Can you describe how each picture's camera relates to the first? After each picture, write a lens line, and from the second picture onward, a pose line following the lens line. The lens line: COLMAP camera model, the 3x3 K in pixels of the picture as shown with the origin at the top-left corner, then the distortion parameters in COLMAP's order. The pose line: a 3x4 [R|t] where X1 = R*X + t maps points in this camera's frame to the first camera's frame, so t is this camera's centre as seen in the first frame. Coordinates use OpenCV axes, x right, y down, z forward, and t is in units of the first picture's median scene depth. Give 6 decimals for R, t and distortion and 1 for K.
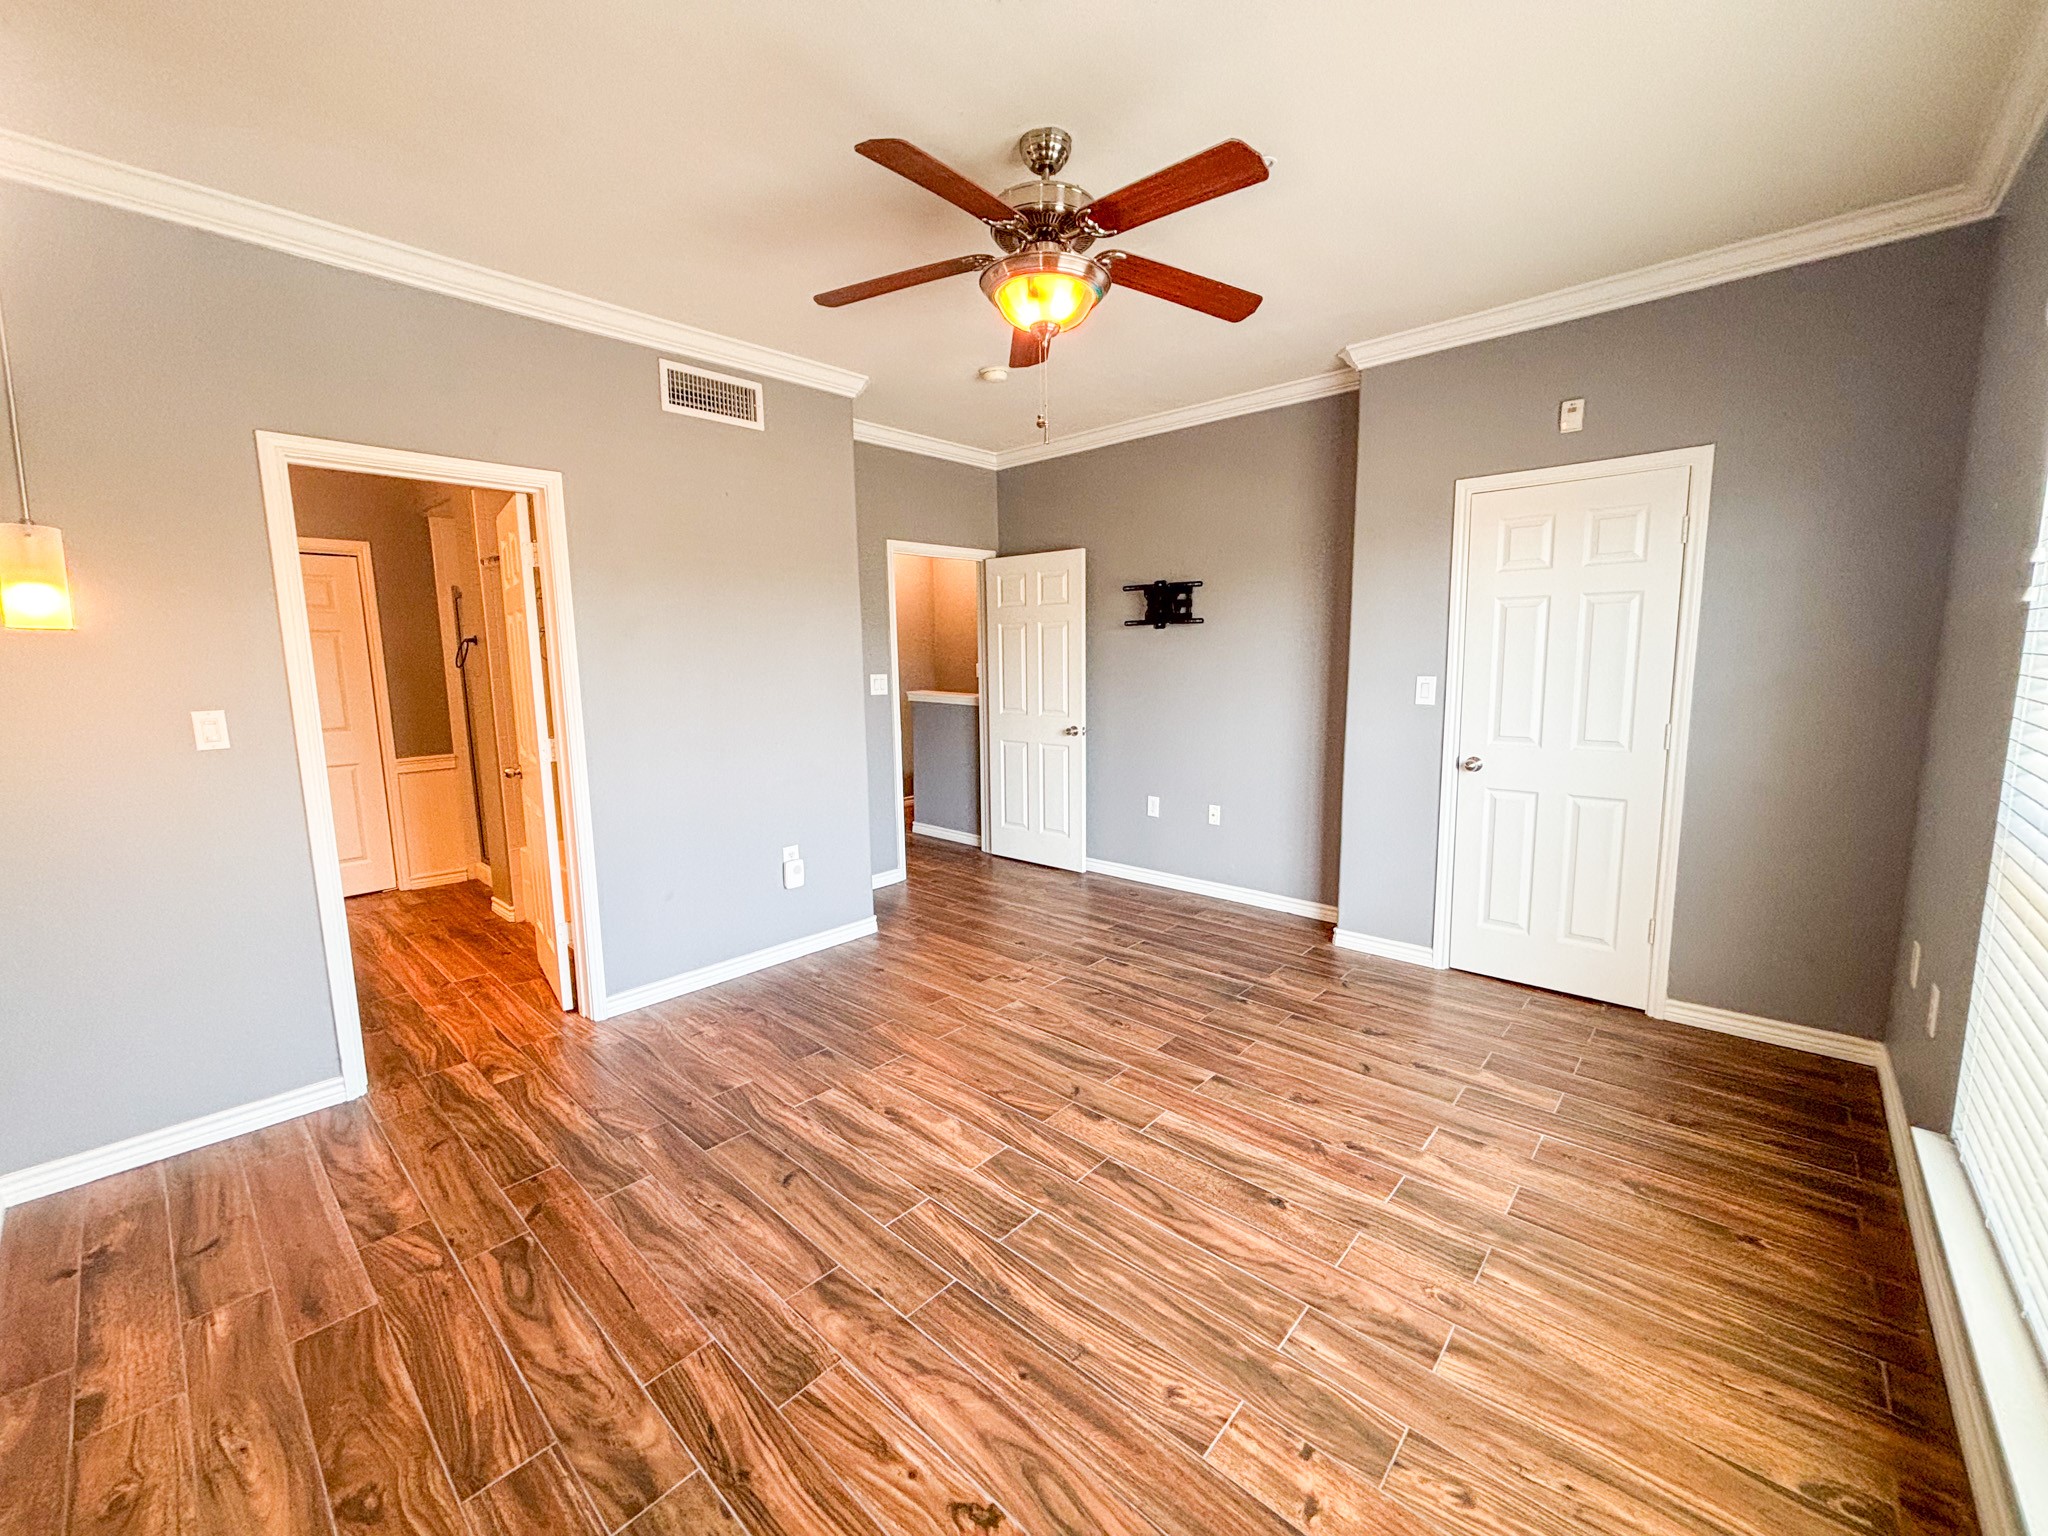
lens RADIAL K [[821.5, 0, 1026.6], [0, 821.5, 762.8], [0, 0, 1]] dist [0.001821, 0.000114]
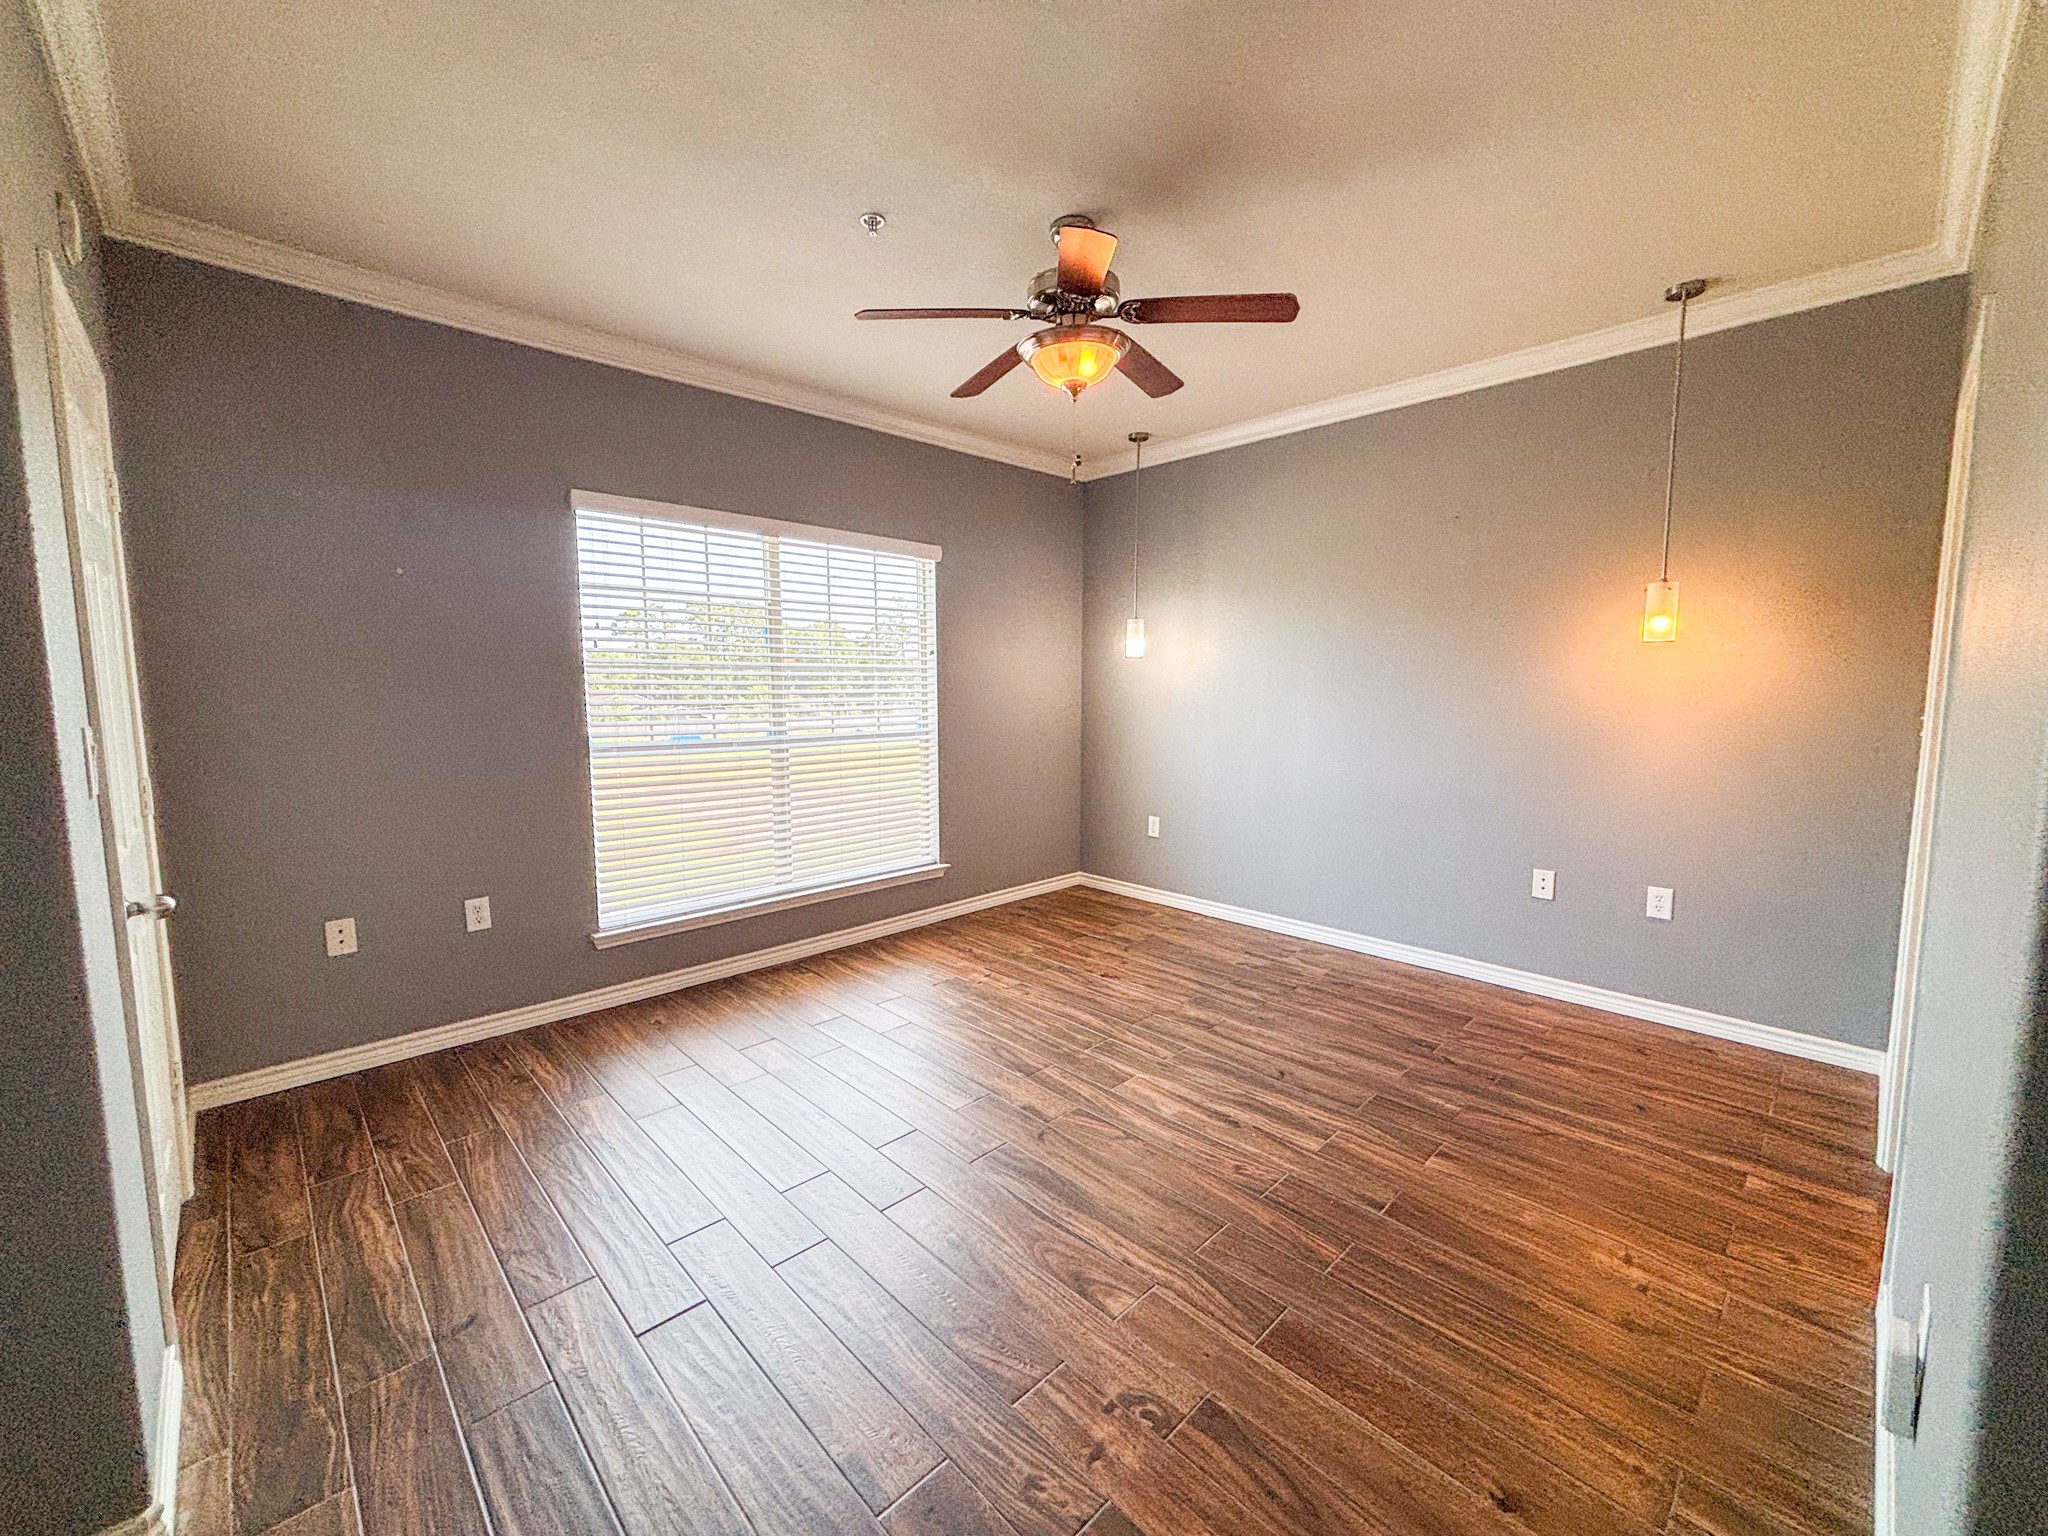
lens RADIAL K [[821.5, 0, 1023.2], [0, 821.5, 763.4], [0, 0, 1]] dist [0.001821, 0.000114]
pose [[-0.997368, 0.005119, 0.072319, 0.014068], [0.021819, 0.972451, 0.232082, -0.260519], [-0.069139, 0.233049, -0.970004, 2.132823]]
